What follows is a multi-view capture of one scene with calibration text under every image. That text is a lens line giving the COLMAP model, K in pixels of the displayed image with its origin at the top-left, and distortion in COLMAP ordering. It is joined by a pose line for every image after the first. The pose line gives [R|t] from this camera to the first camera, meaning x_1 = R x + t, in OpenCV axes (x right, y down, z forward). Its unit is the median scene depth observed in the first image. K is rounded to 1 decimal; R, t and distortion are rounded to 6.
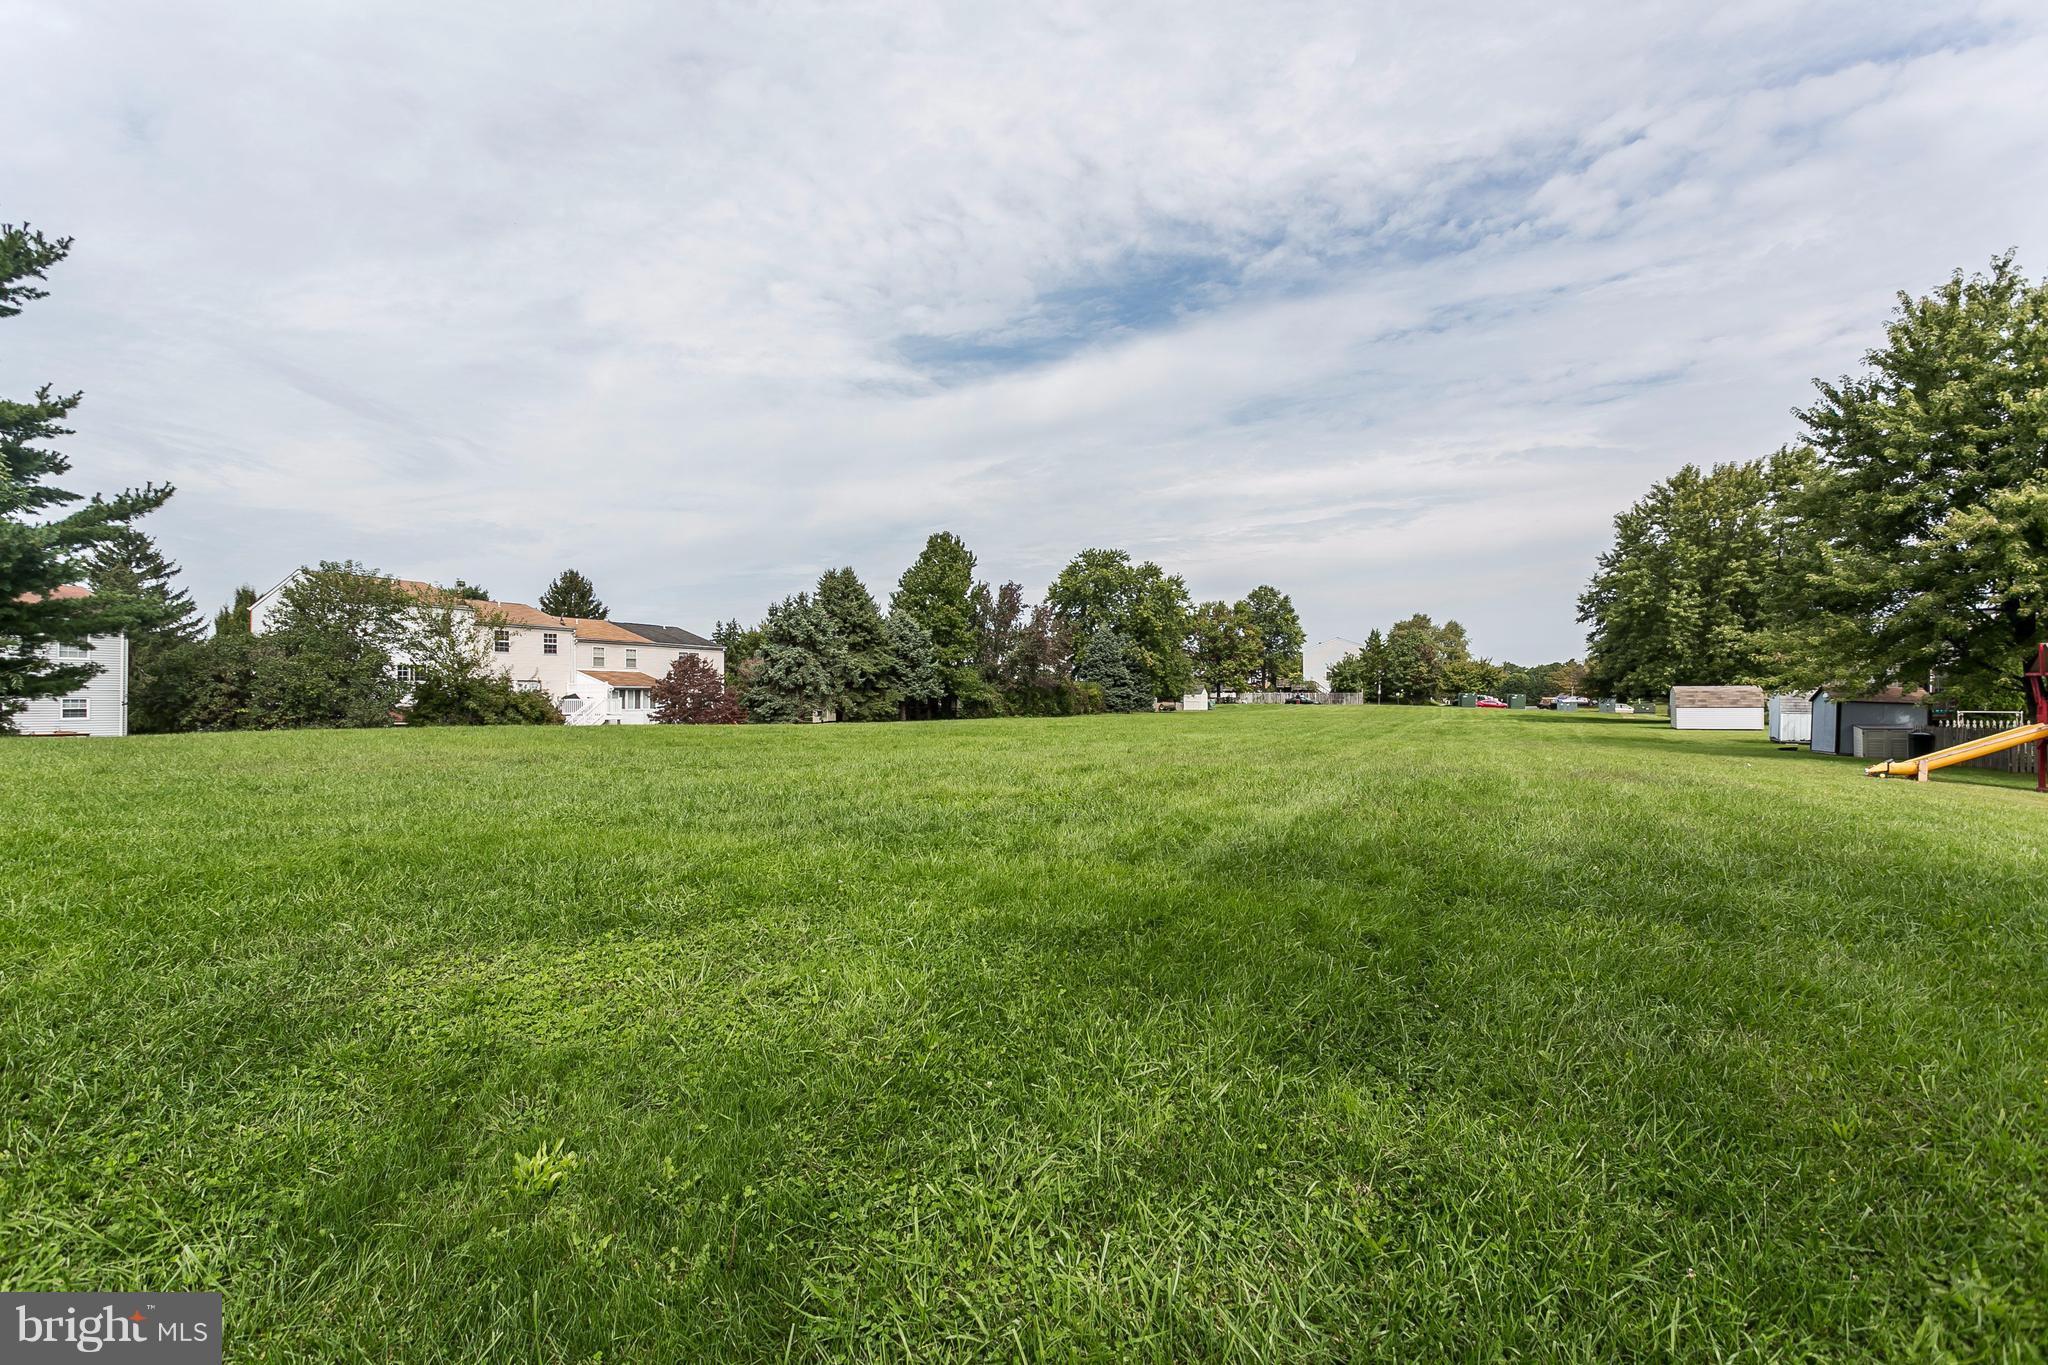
lens RADIAL K [[982.5, 0, 1017.8], [0, 982.5, 688.1], [0, 0, 1]] dist [0.004511, 0.001174]
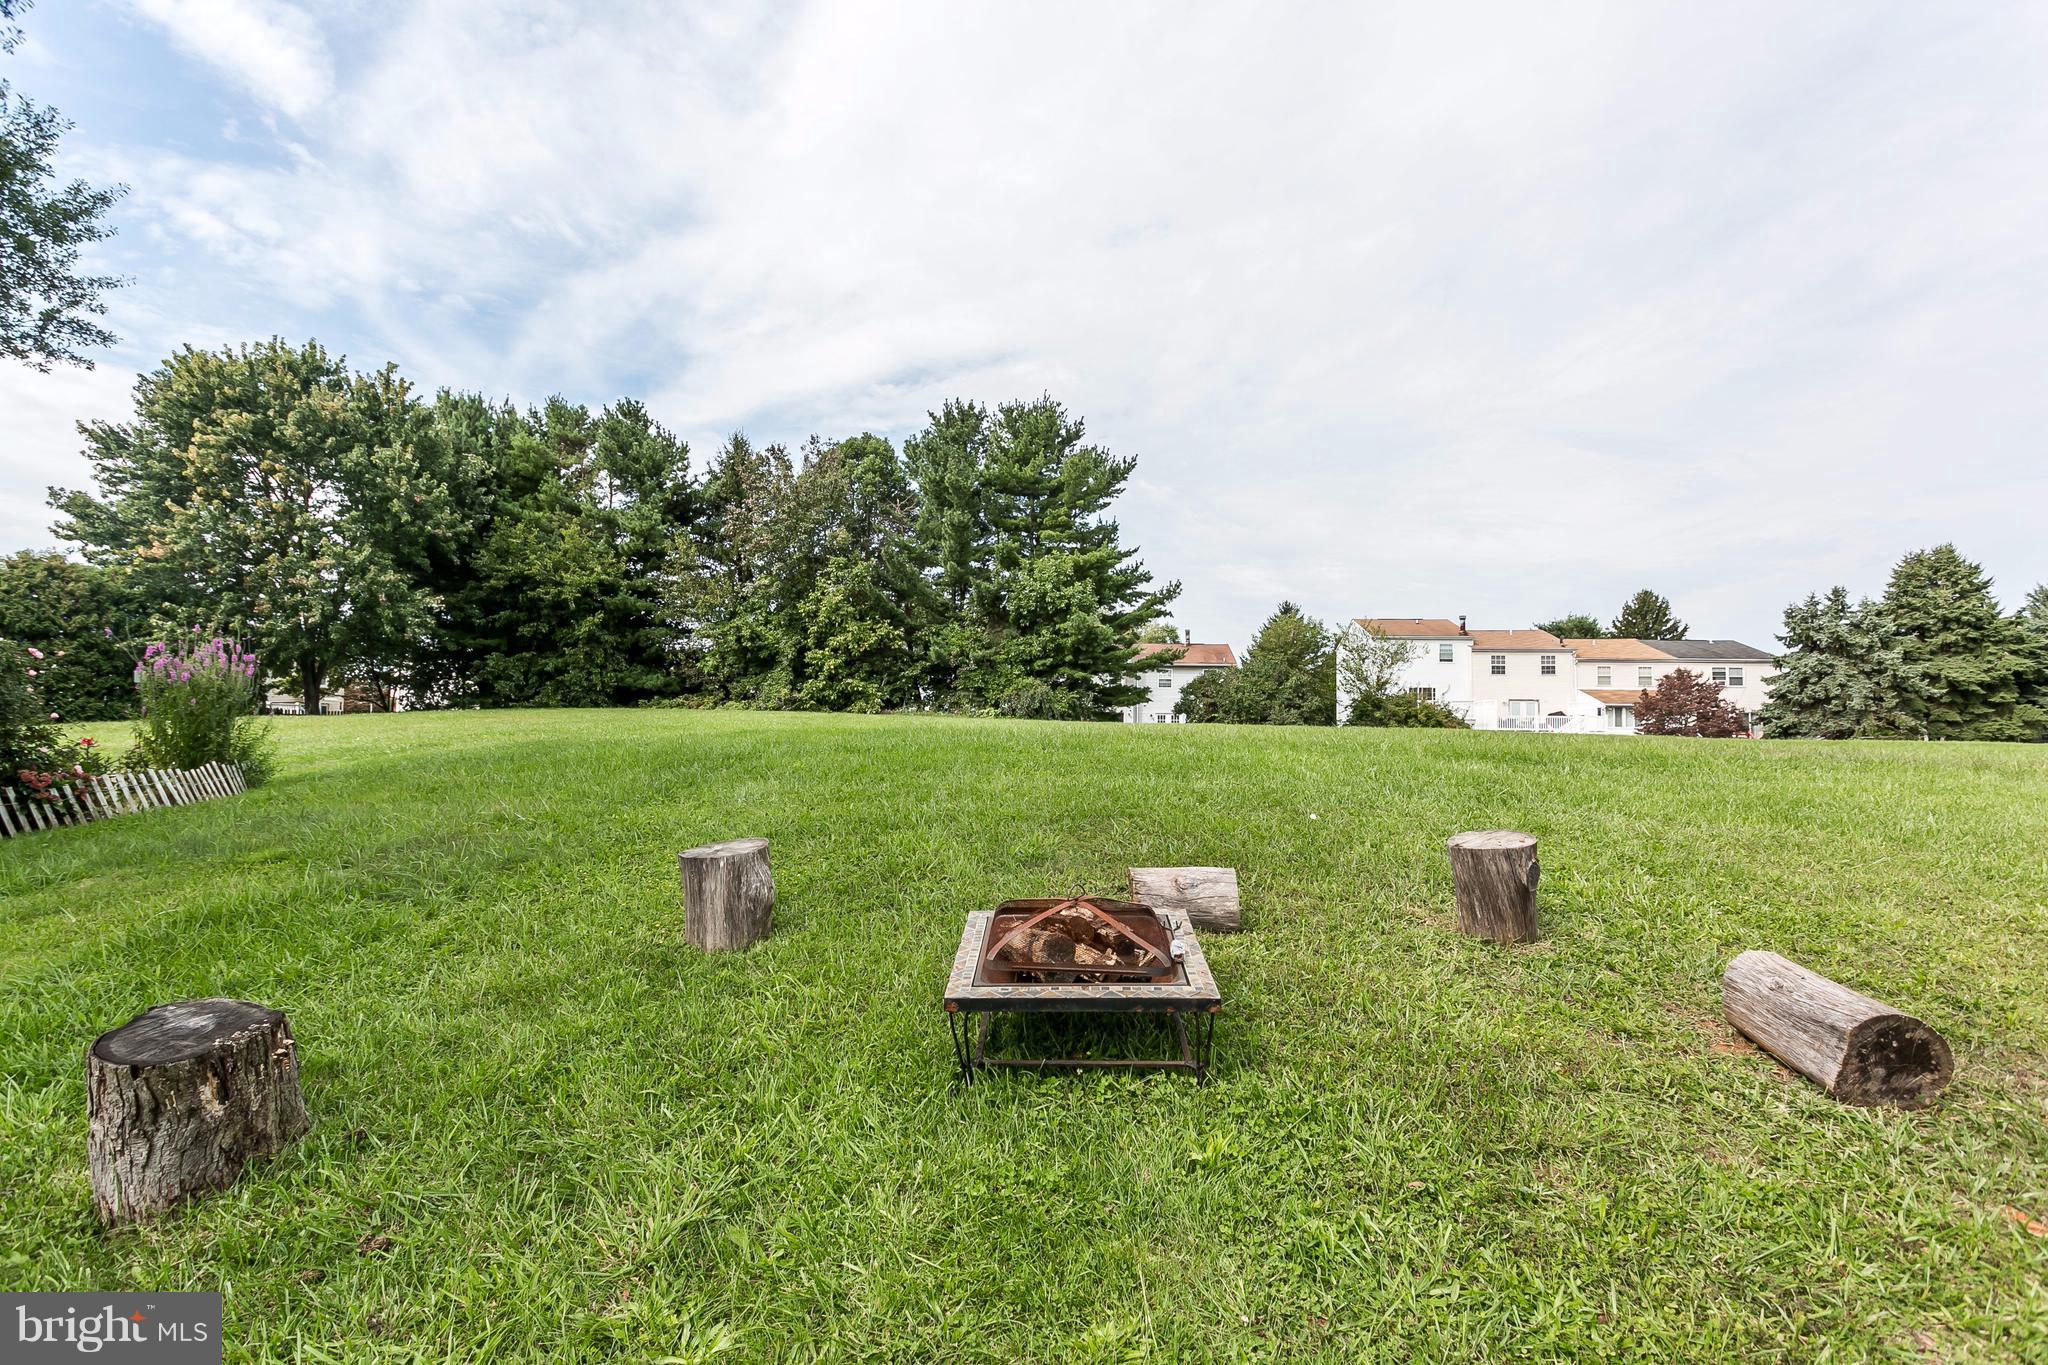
lens RADIAL K [[982.5, 0, 1017.8], [0, 982.5, 688.1], [0, 0, 1]] dist [0.004511, 0.001174]
pose [[0.379664, -0.030993, -0.924605, 0.287991], [-0.002411, 0.999402, -0.034491, 0.017898], [0.925121, 0.015325, 0.379362, 0.055312]]
